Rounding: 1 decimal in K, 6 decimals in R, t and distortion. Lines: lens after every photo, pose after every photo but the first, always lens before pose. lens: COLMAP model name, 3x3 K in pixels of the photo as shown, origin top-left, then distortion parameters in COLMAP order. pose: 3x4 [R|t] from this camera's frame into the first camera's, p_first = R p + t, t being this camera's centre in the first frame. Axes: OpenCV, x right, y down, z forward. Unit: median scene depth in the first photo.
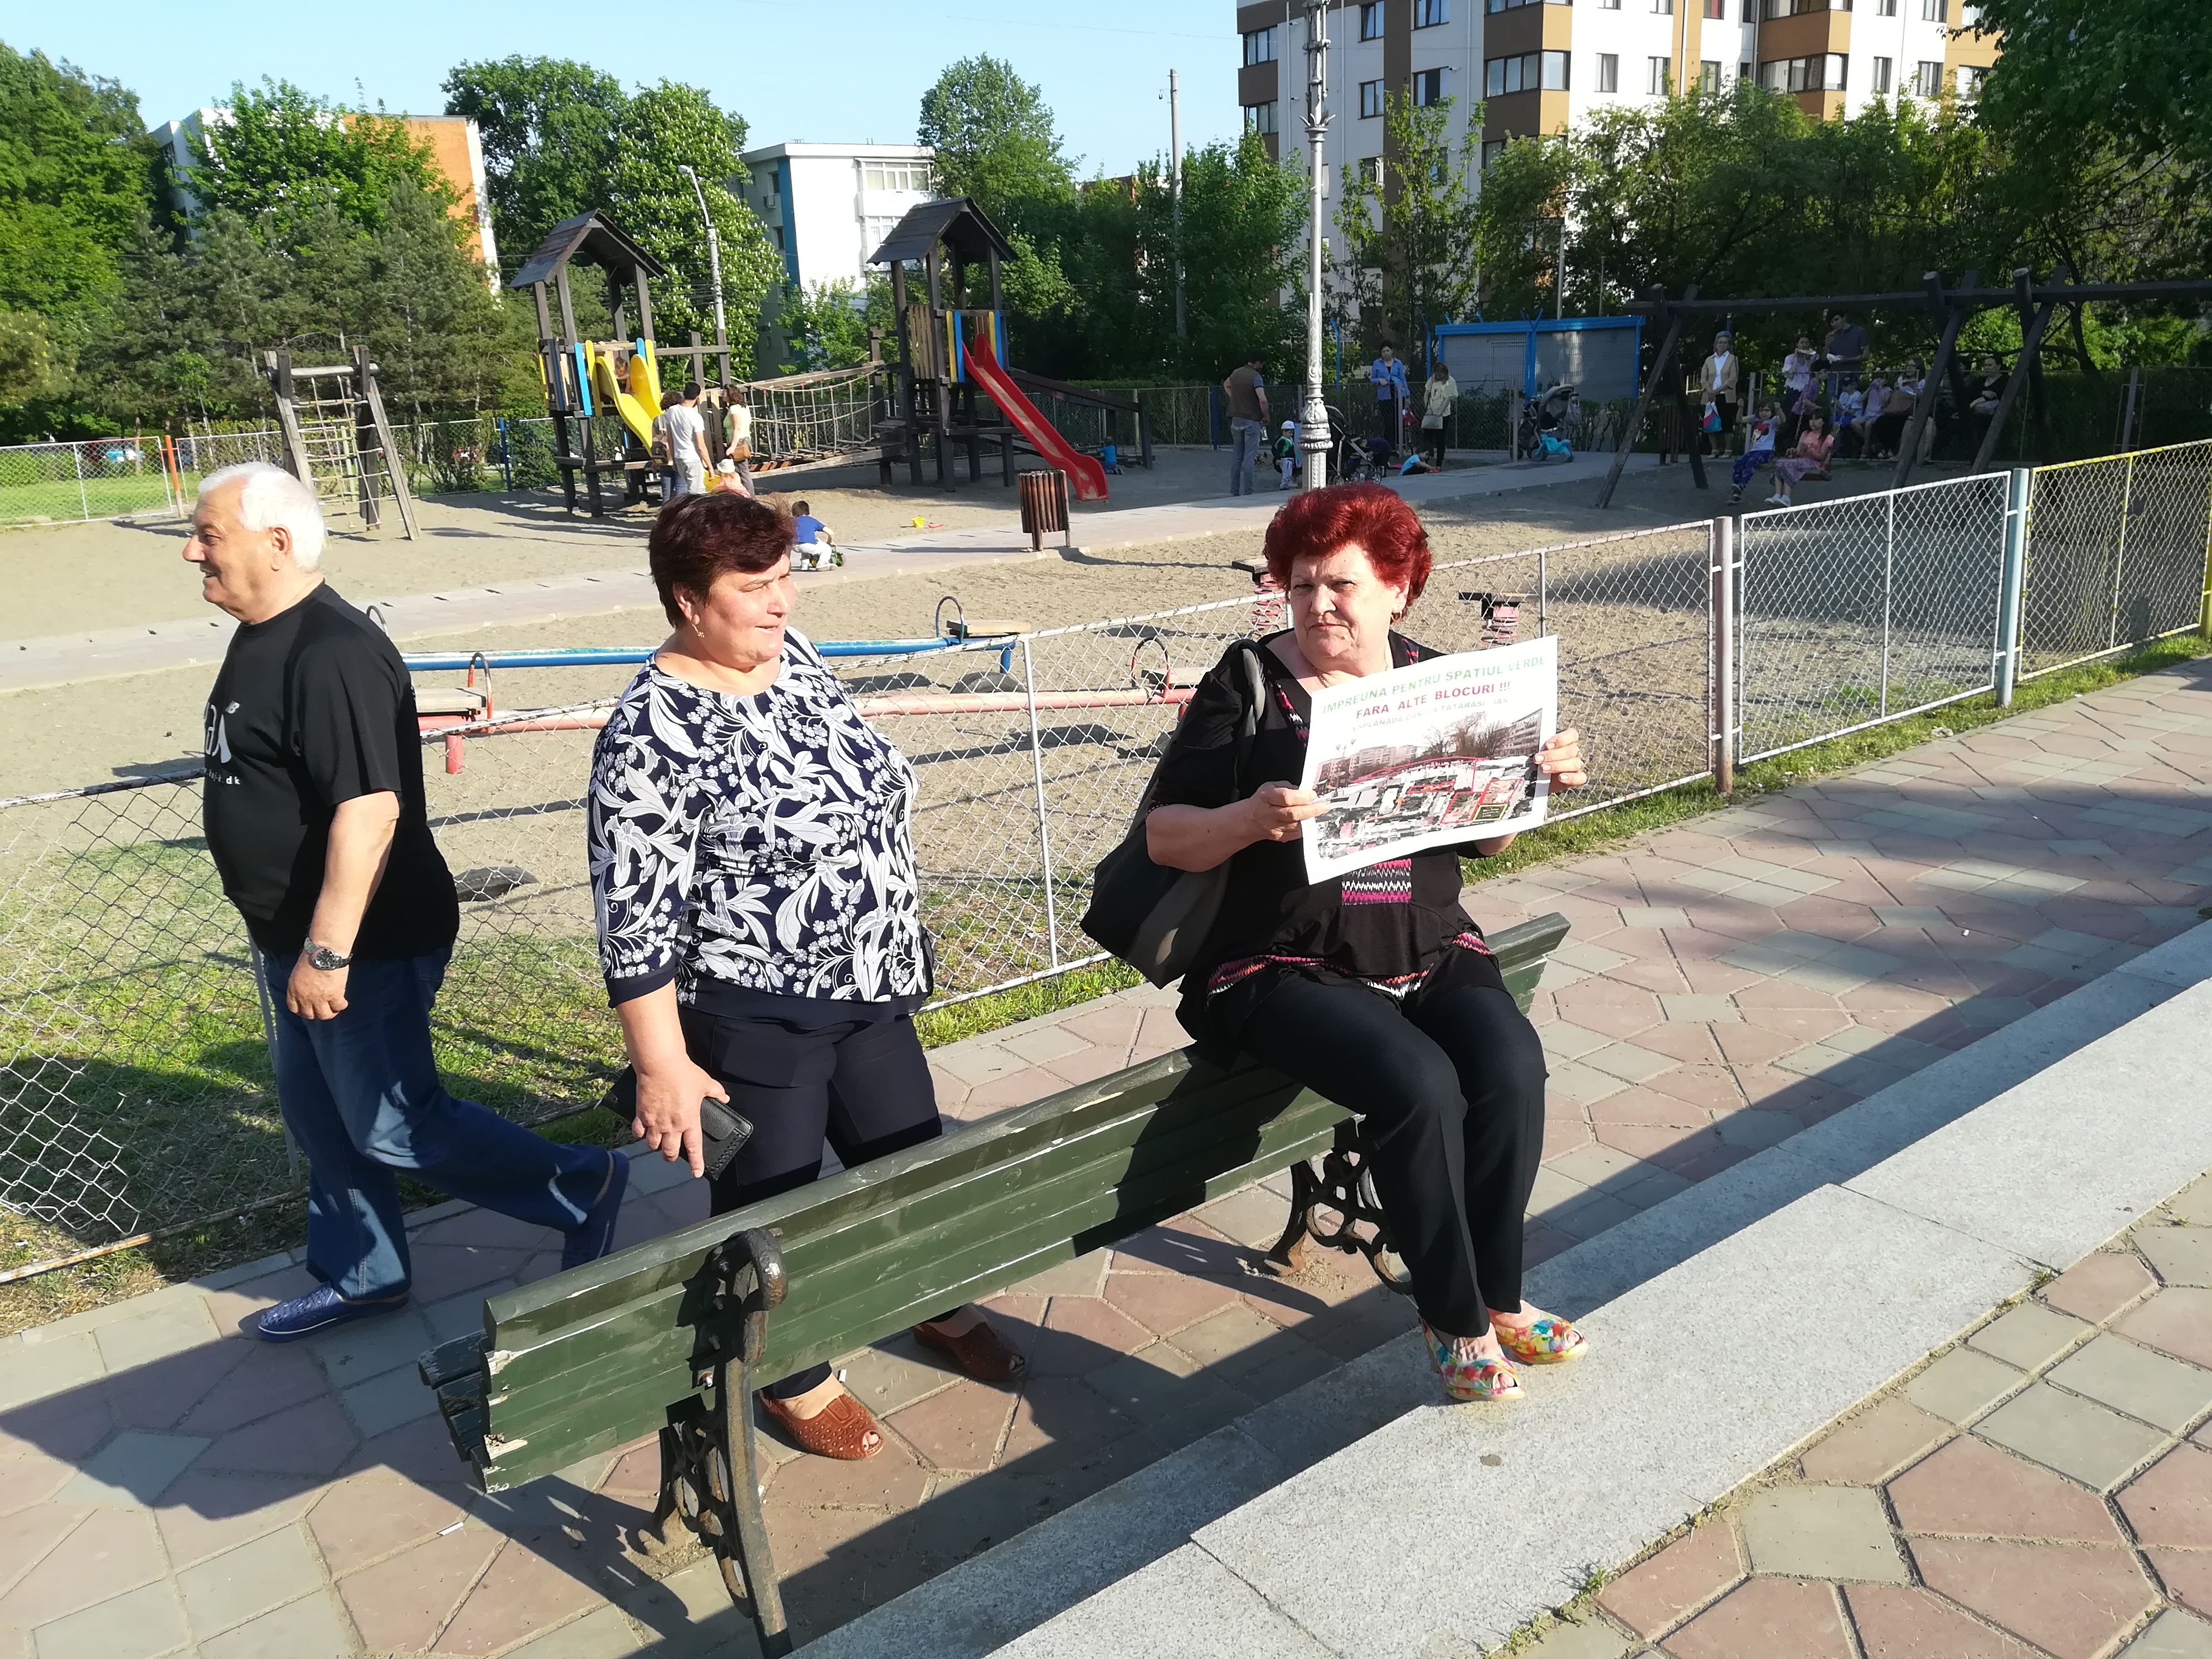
lens RADIAL K [[1807.2, 0, 1106.0], [0, 1807.2, 829.5], [0, 0, 1]] dist [0.036347, -0.007496]
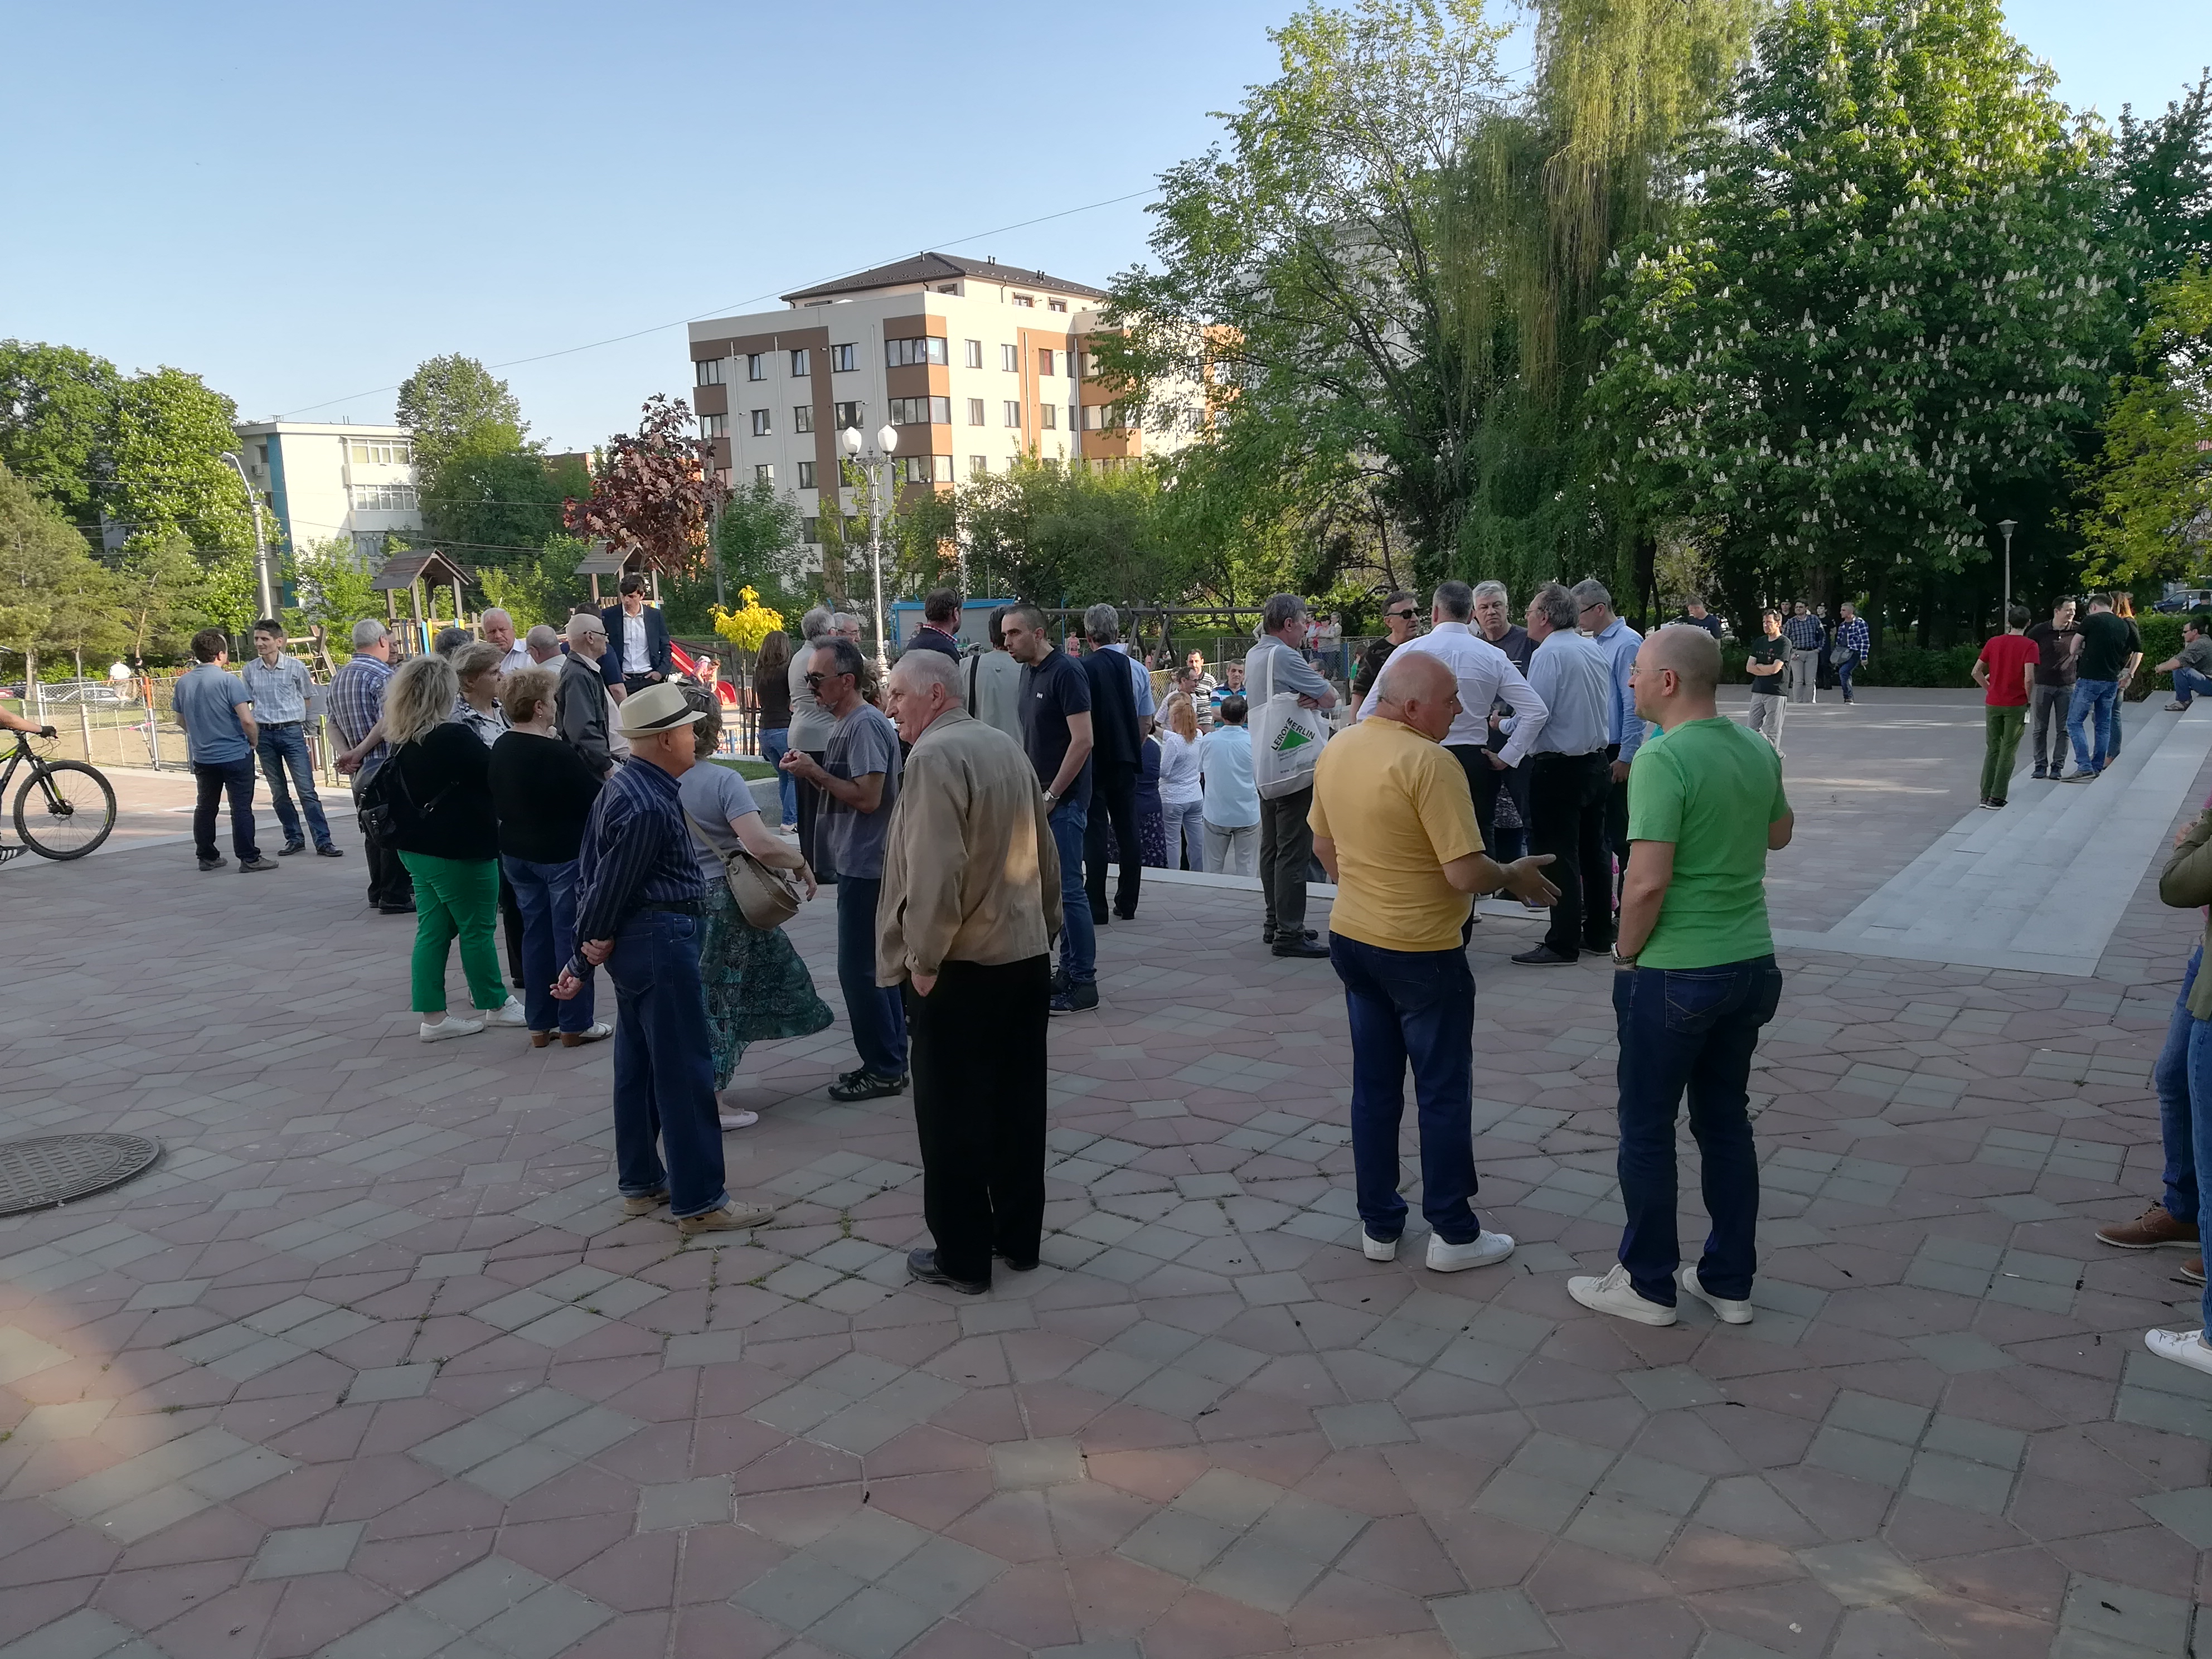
lens RADIAL K [[1807.2, 0, 1106.0], [0, 1807.2, 829.5], [0, 0, 1]] dist [0.036347, -0.007496]
pose [[0.948364, -0.037954, 0.314906, -0.056384], [0.077226, 0.990568, -0.113185, 0.045689], [-0.307640, 0.131659, 0.942350, -0.209262]]
